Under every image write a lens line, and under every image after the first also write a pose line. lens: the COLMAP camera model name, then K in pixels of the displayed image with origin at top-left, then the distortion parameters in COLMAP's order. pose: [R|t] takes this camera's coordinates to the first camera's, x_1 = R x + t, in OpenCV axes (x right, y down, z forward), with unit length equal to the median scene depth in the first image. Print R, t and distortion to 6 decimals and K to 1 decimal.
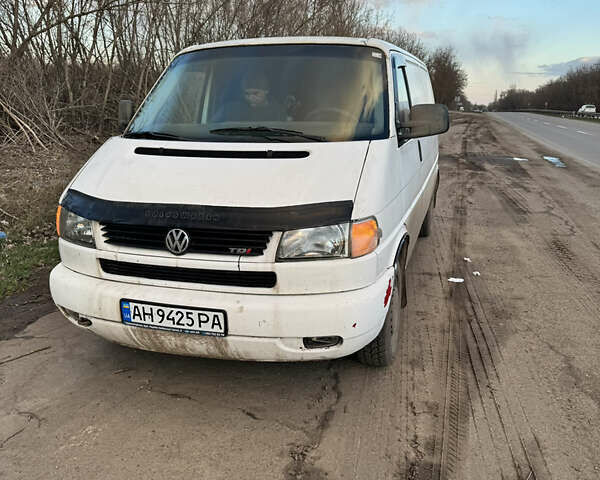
lens RADIAL K [[543.9, 0, 300.6], [0, 543.9, 219.5], [0, 0, 1]] dist [-0.001010, -0.000933]
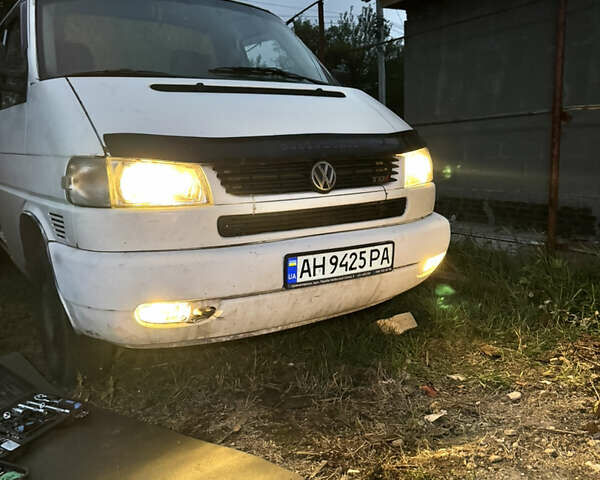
lens RADIAL K [[543.9, 0, 300.6], [0, 543.9, 219.5], [0, 0, 1]] dist [-0.001010, -0.000933]
pose [[0.685301, -0.121721, 0.718016, -0.883138], [0.173157, 0.984893, 0.001696, 0.099024], [-0.707375, 0.123167, 0.696025, 0.443375]]
